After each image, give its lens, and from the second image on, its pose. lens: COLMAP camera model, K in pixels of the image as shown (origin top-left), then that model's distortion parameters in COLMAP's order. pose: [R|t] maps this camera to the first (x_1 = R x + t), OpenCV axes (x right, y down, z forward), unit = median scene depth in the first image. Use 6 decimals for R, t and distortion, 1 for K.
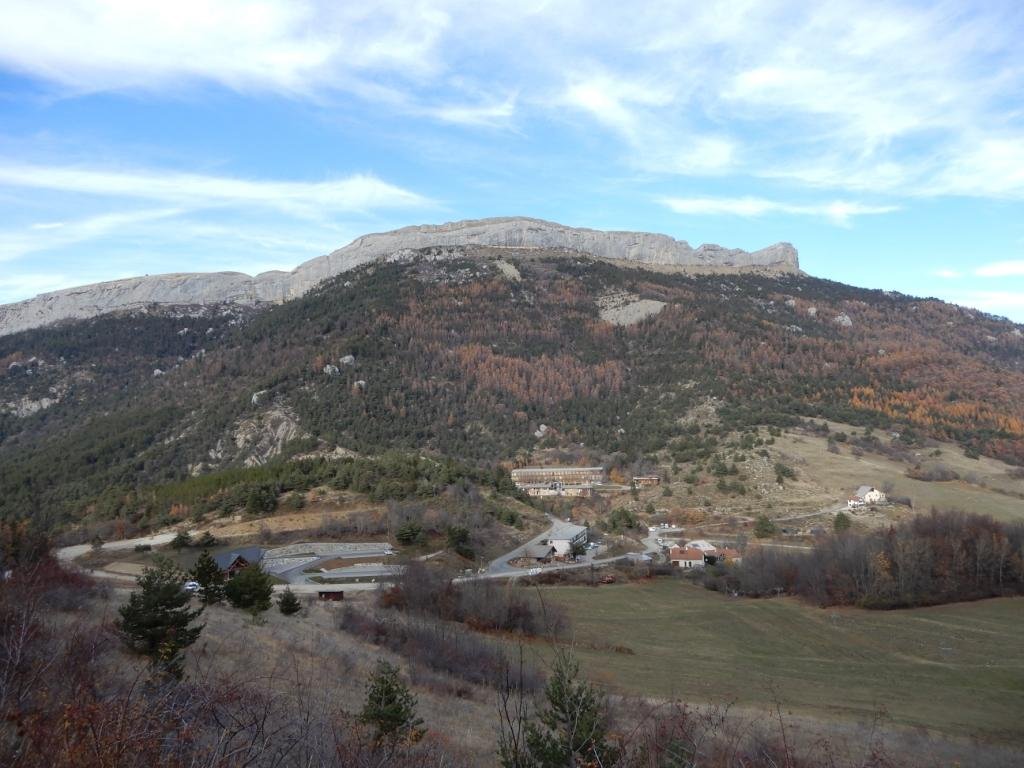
lens RADIAL K [[720.4, 0, 512.5], [0, 720.4, 385.3], [0, 0, 1]] dist [0.006785, 0.000359]
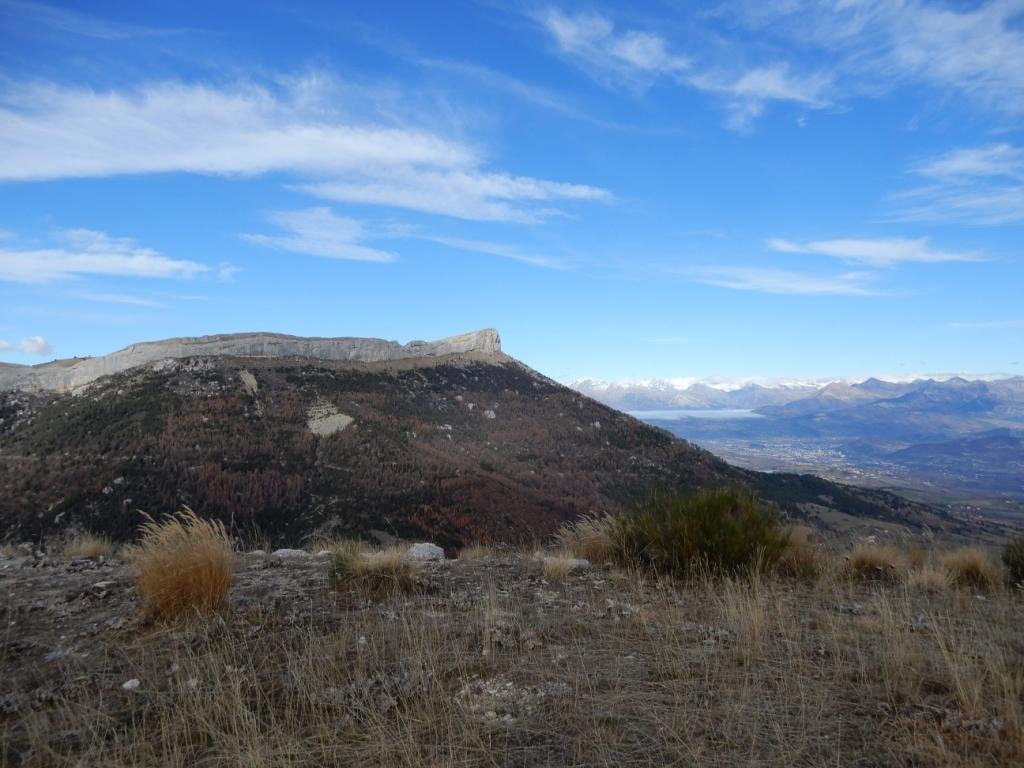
lens RADIAL K [[720.4, 0, 510.8], [0, 720.4, 382.6], [0, 0, 1]] dist [0.006785, 0.000359]
pose [[0.961319, 0.034344, 0.273287, 0.100315], [-0.042275, 0.998837, 0.023184, -0.208349], [-0.272173, -0.033840, 0.961653, -0.481586]]
